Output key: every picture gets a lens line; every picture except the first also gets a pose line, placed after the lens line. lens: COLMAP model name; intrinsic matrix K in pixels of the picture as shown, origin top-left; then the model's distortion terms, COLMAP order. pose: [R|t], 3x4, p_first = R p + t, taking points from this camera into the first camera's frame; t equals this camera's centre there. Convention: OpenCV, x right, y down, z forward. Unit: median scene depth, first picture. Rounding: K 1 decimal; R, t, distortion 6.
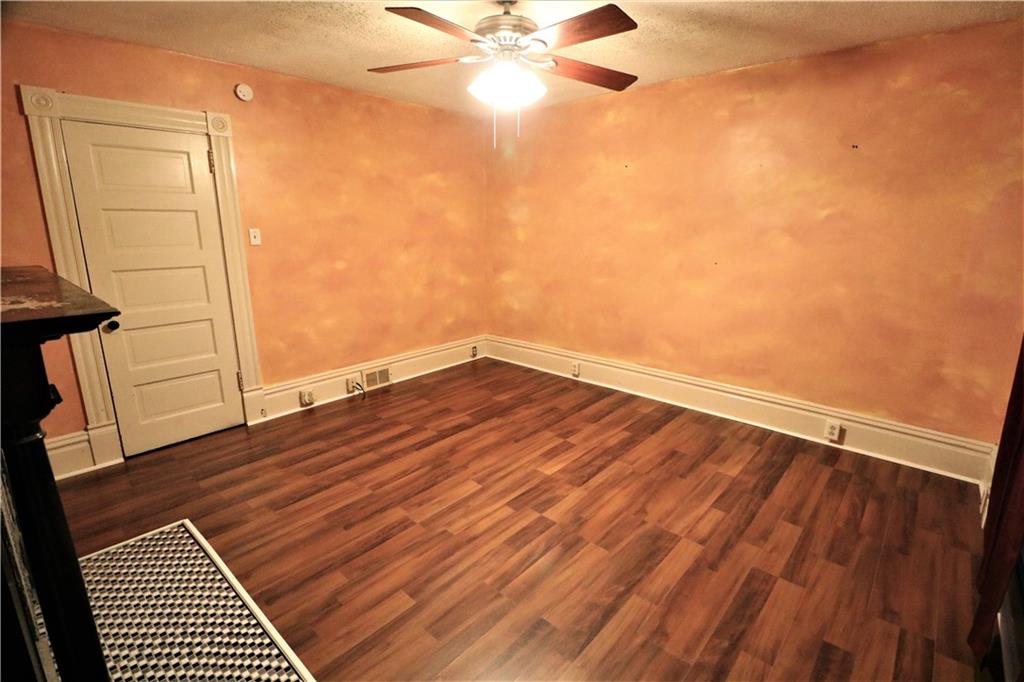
lens RADIAL K [[475.0, 0, 520.2], [0, 475.0, 339.5], [0, 0, 1]] dist [-0.011794, -0.003505]
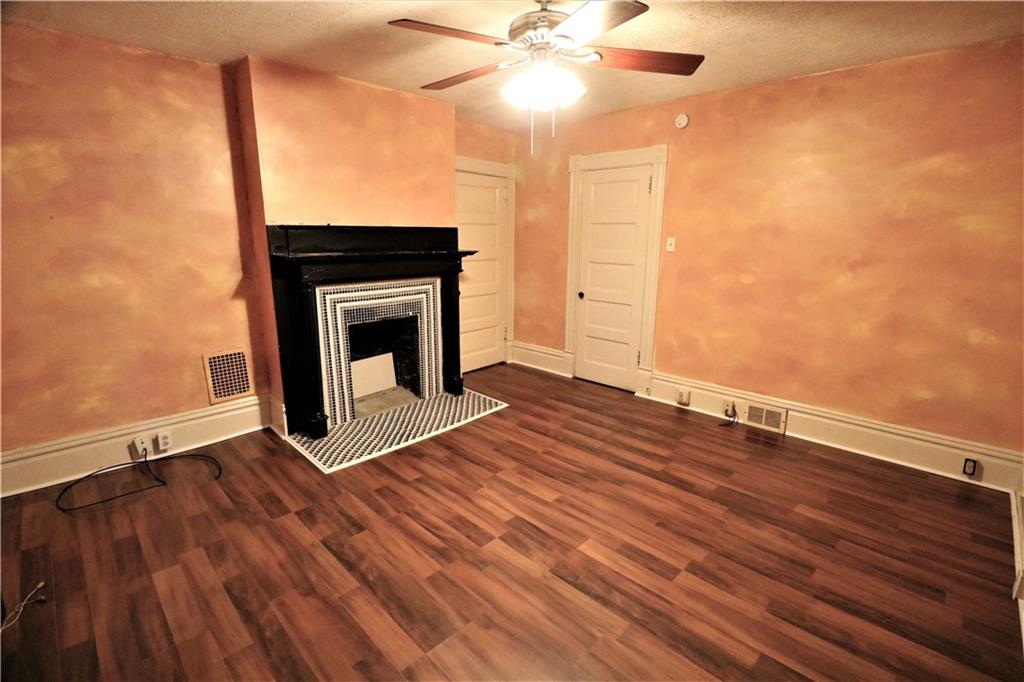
lens RADIAL K [[475.0, 0, 520.5], [0, 475.0, 337.6], [0, 0, 1]] dist [-0.011794, -0.003505]
pose [[-0.053764, 0.213287, -0.975509, 0.701705], [-0.241296, 0.945195, 0.219958, -0.181881], [0.968961, 0.247213, 0.000648, 0.756106]]
